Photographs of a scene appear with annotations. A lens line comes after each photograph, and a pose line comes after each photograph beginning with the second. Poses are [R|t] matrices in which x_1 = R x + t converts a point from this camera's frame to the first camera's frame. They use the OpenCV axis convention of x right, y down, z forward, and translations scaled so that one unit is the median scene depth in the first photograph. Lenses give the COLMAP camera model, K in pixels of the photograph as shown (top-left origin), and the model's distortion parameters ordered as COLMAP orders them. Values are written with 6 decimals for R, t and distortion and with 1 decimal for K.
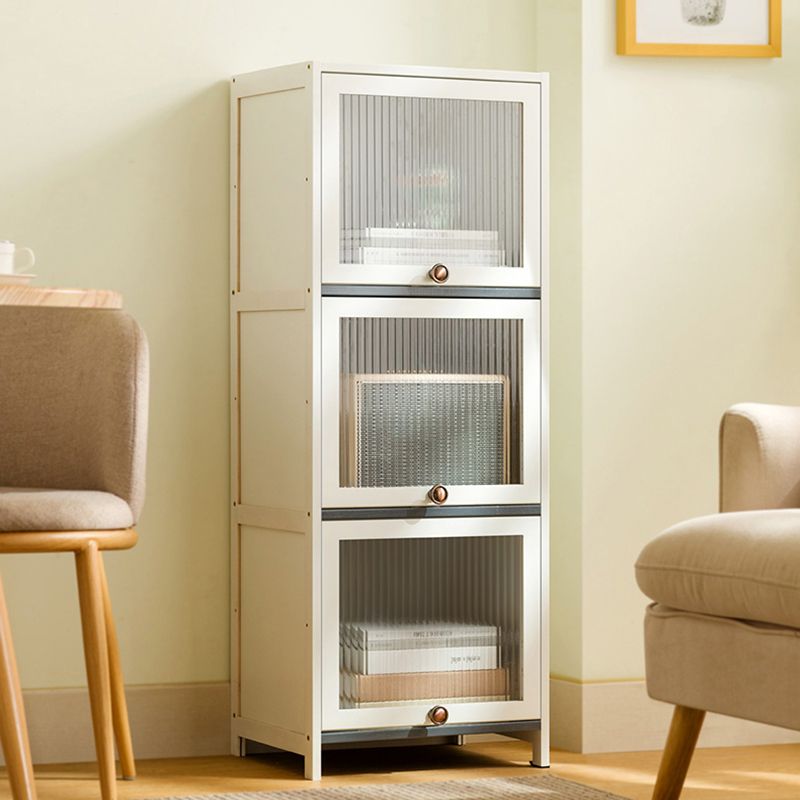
lens RADIAL K [[3252.9, 0, 399.5], [0, 3252.9, 400.5], [0, 0, 1]] dist [-0.221523, -1.863132]
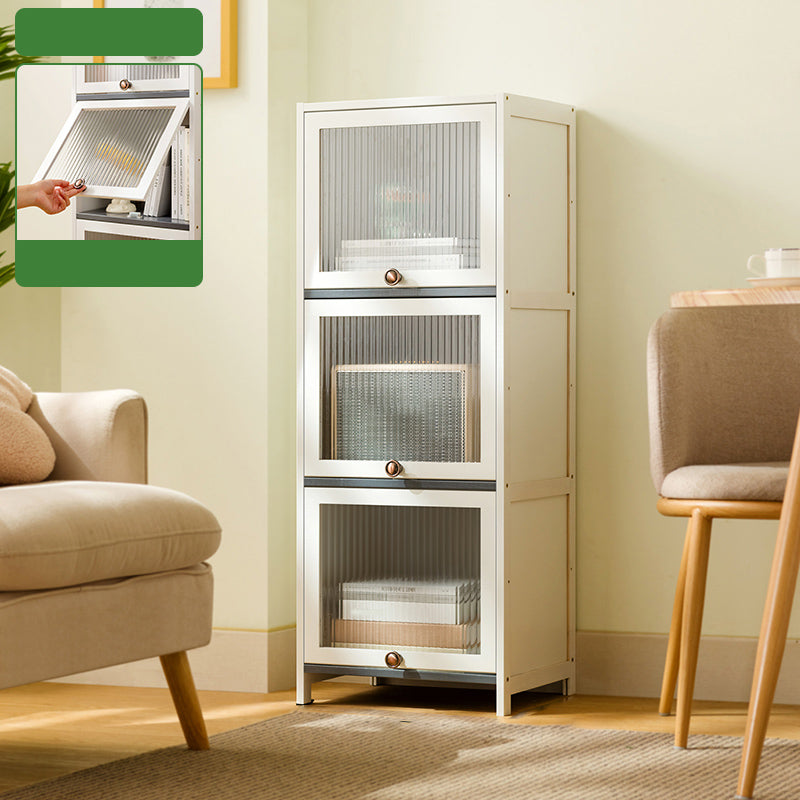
lens RADIAL K [[2817.7, 0, 399.8], [0, 2817.7, 399.4], [0, 0, 1]] dist [-0.324174, 1.209307]
pose [[0.608084, 0.007869, -0.793834, 0.805015], [-0.003642, 0.999968, 0.007123, -0.002768], [0.793864, -0.001440, 0.608093, 0.393350]]
